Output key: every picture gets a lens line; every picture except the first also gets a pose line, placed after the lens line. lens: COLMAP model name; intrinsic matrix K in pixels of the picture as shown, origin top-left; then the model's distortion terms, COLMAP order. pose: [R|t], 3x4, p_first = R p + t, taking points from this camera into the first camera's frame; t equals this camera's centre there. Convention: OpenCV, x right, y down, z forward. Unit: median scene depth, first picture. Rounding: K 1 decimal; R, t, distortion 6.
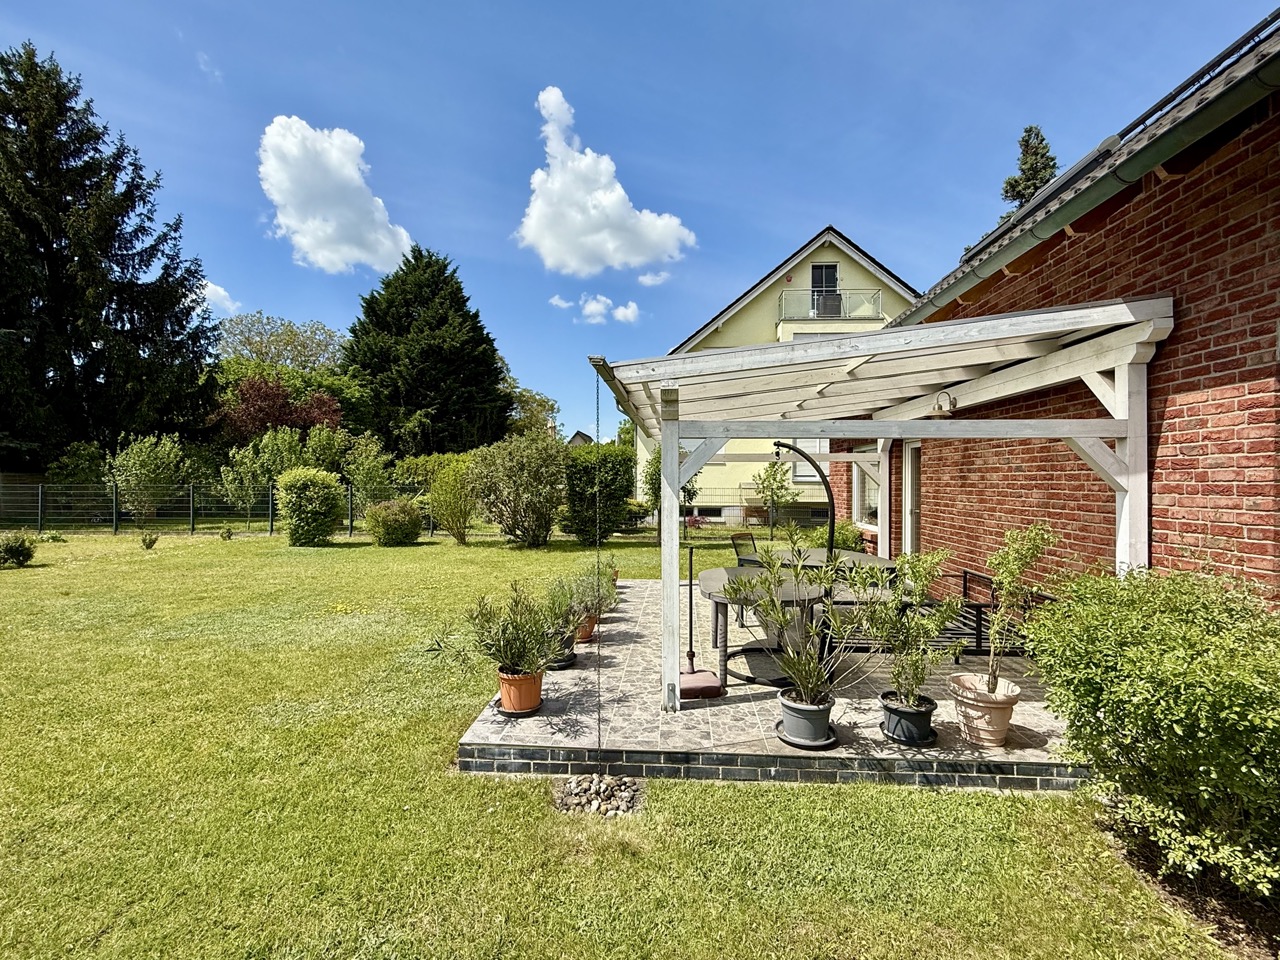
lens RADIAL K [[606.4, 0, 640.0], [0, 606.4, 480.0], [0, 0, 1]] dist [0.003418, -0.019676]
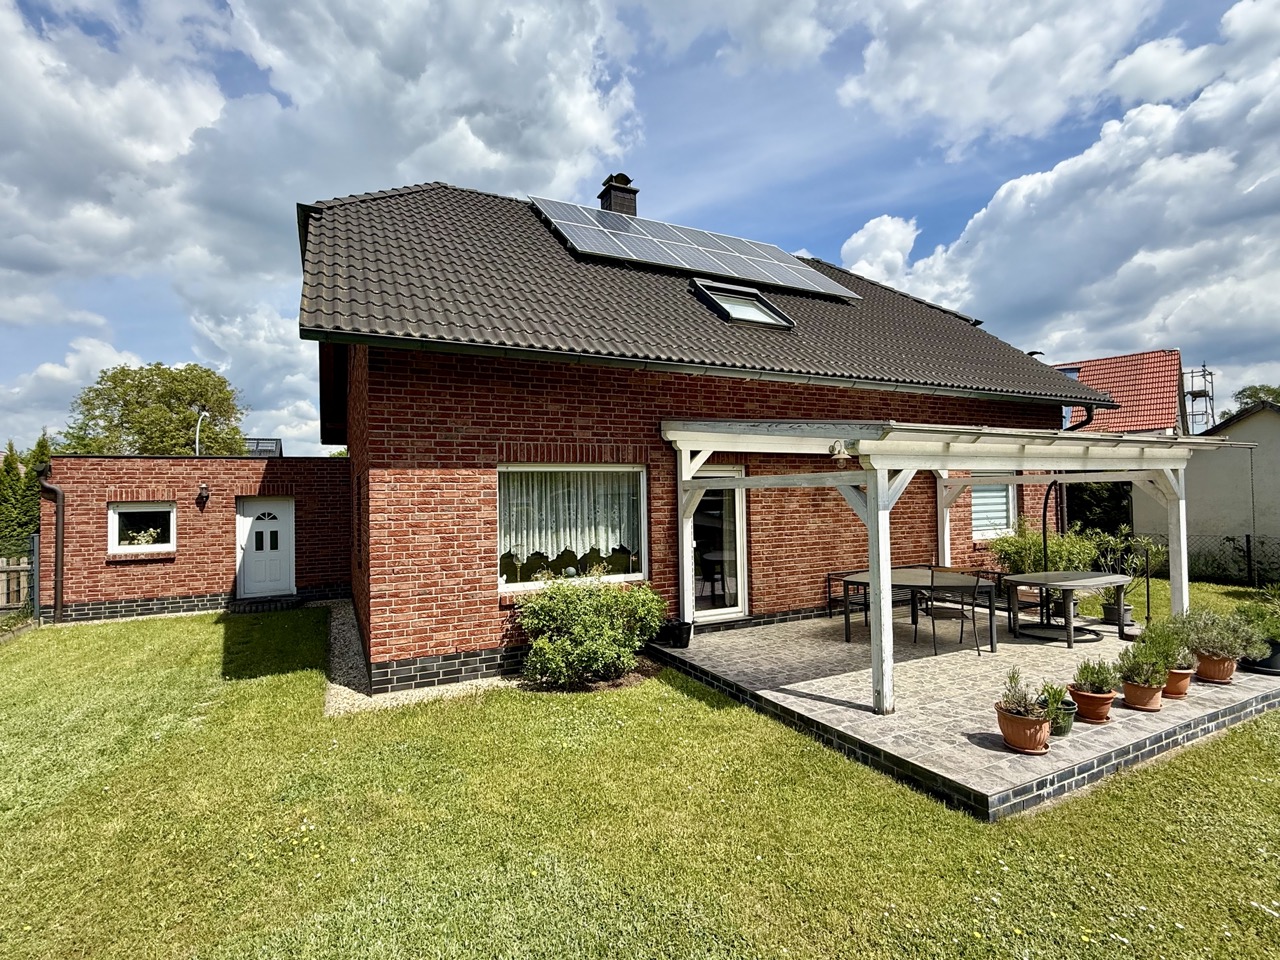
lens RADIAL K [[606.4, 0, 640.0], [0, 606.4, 480.0], [0, 0, 1]] dist [0.003418, -0.019676]
pose [[-0.501873, 0.022076, 0.864659, -0.442882], [0.013246, 0.999753, -0.017836, -0.042709], [-0.864840, 0.002502, -0.502042, 2.109474]]
